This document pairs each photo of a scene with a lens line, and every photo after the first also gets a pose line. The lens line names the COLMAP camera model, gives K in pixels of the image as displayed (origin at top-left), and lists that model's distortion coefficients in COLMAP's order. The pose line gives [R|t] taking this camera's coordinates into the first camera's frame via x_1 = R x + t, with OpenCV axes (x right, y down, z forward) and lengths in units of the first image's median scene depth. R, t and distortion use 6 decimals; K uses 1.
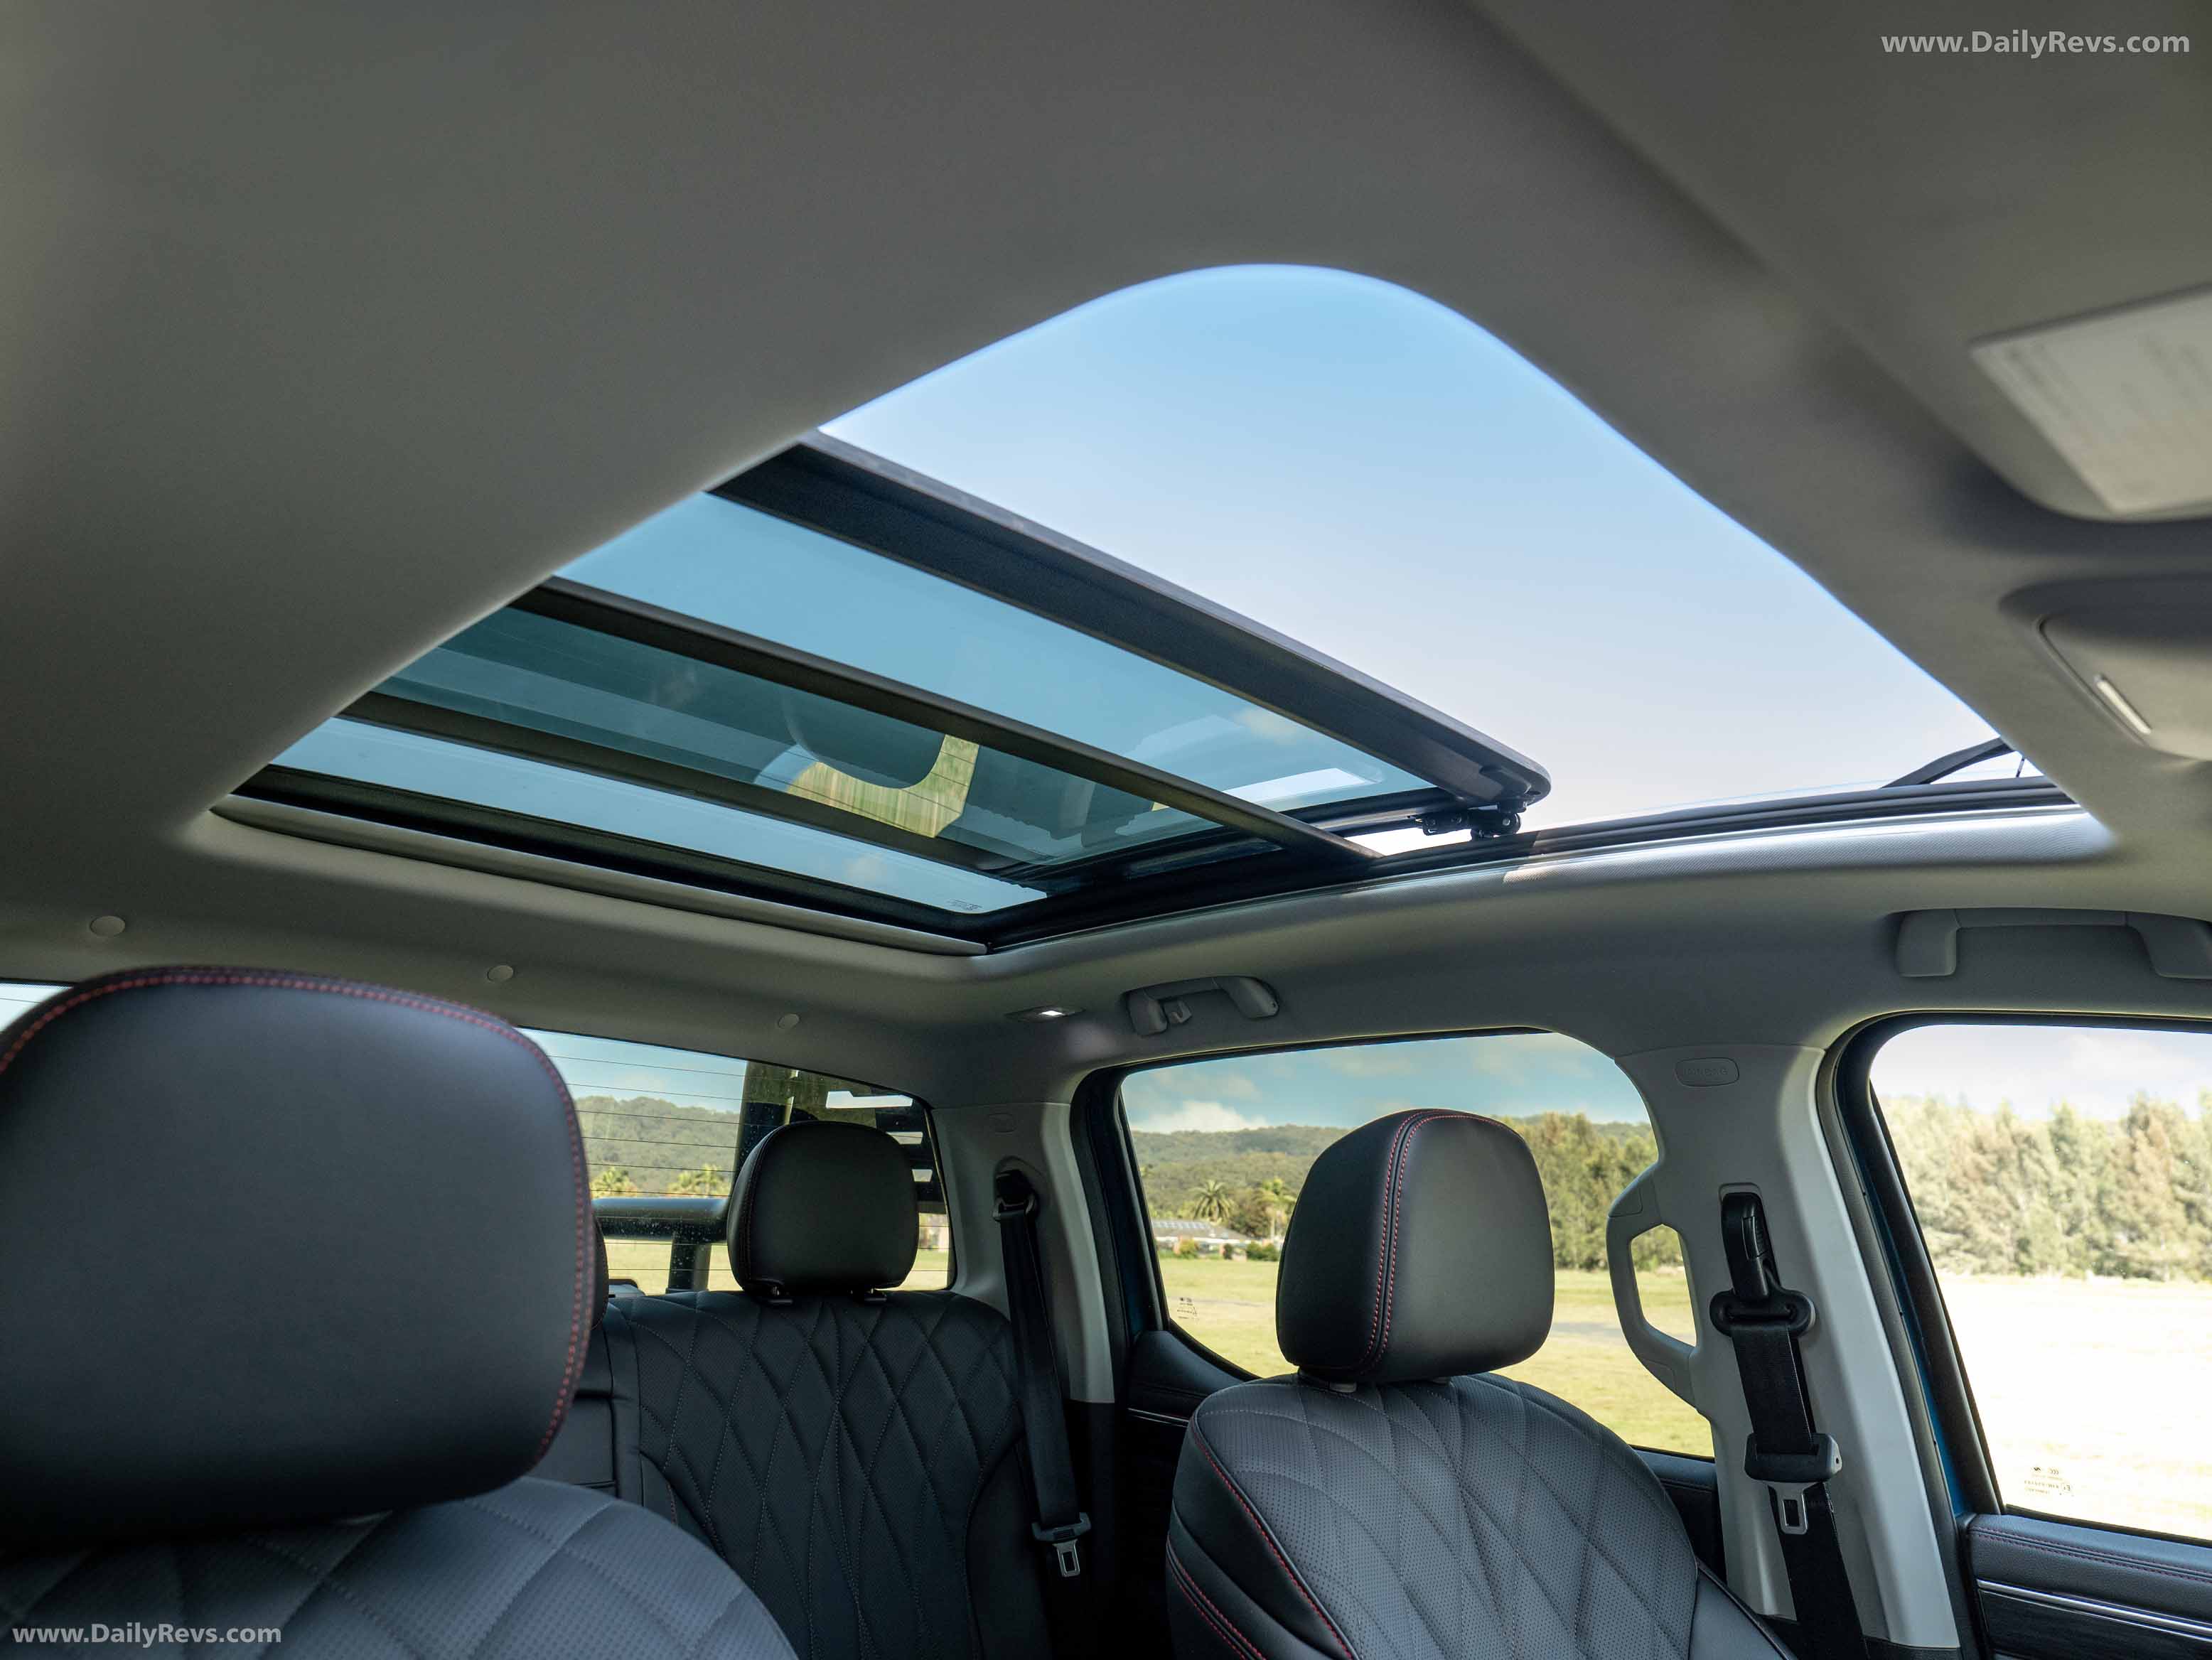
lens RADIAL K [[1537.8, 0, 1106.0], [0, 1537.8, 830.0], [0, 0, 1]] dist [-0.004762, -0.001468]
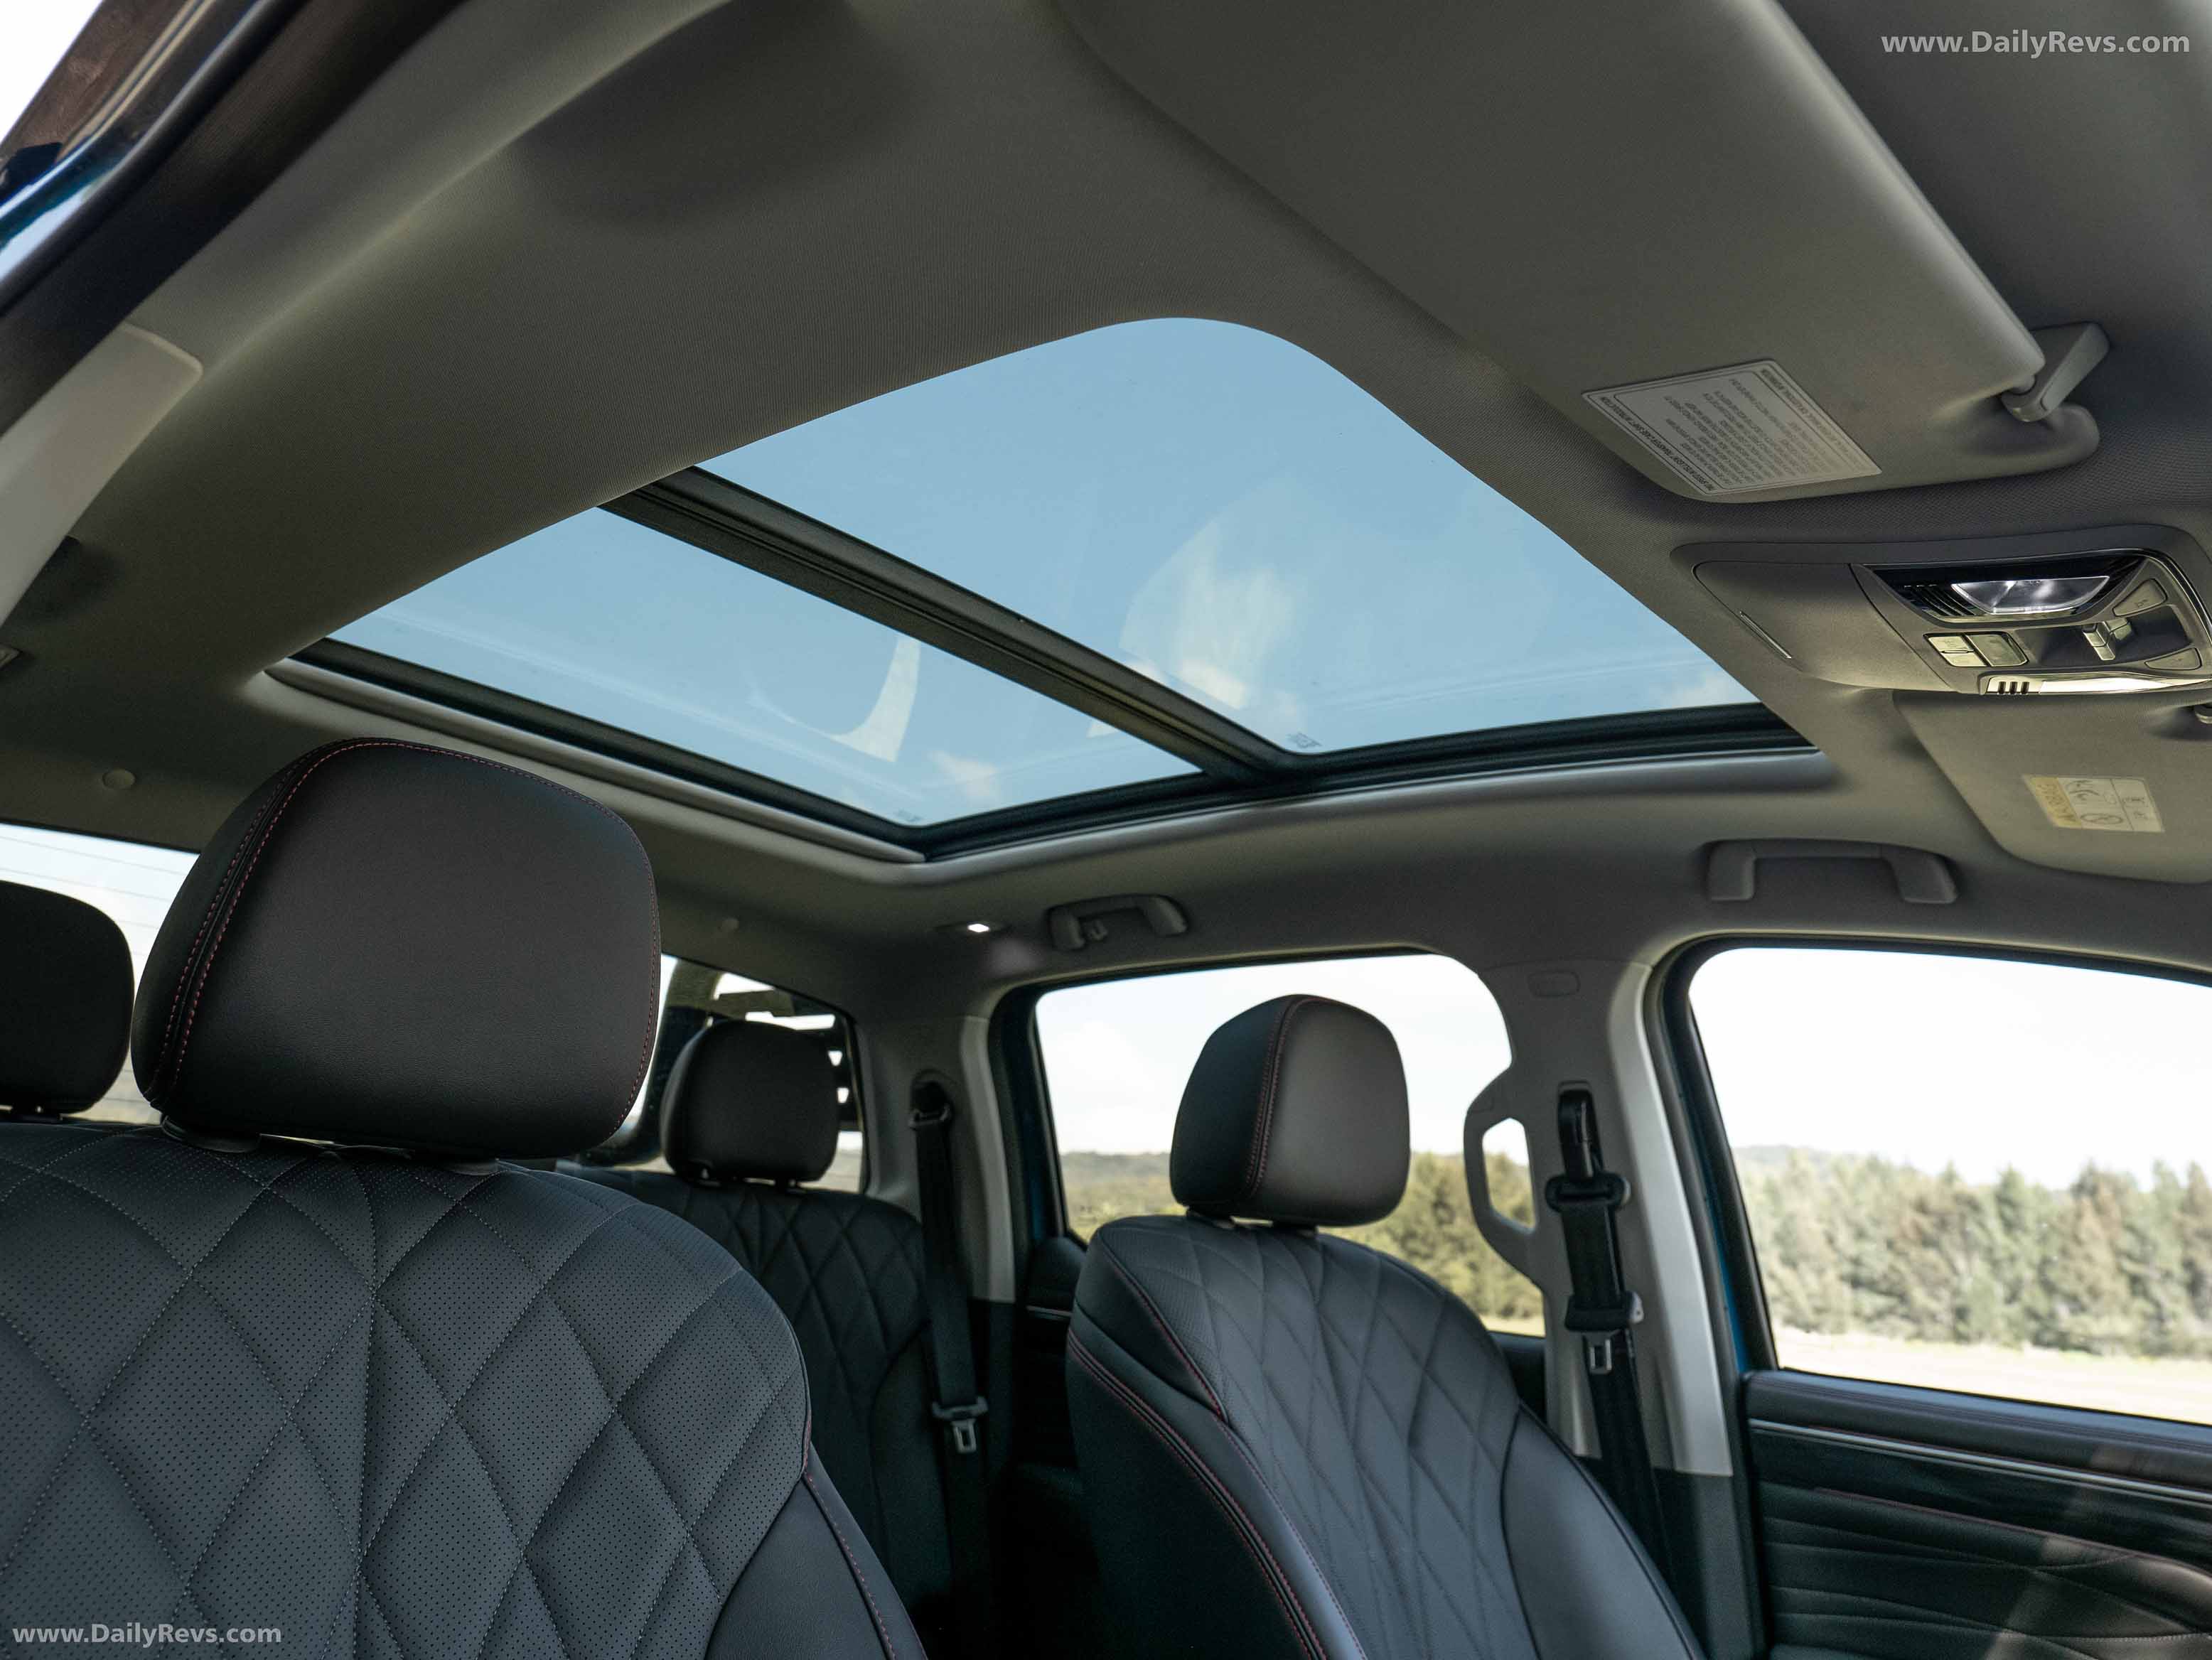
lens RADIAL K [[1673.9, 0, 1106.0], [0, 1673.9, 830.0], [0, 0, 1]] dist [0.004023, 0.003516]
pose [[0.996909, 0.055878, 0.055233, -0.019583], [-0.056153, 0.998416, 0.003434, 0.055191], [-0.054954, -0.006525, 0.998468, -0.233030]]
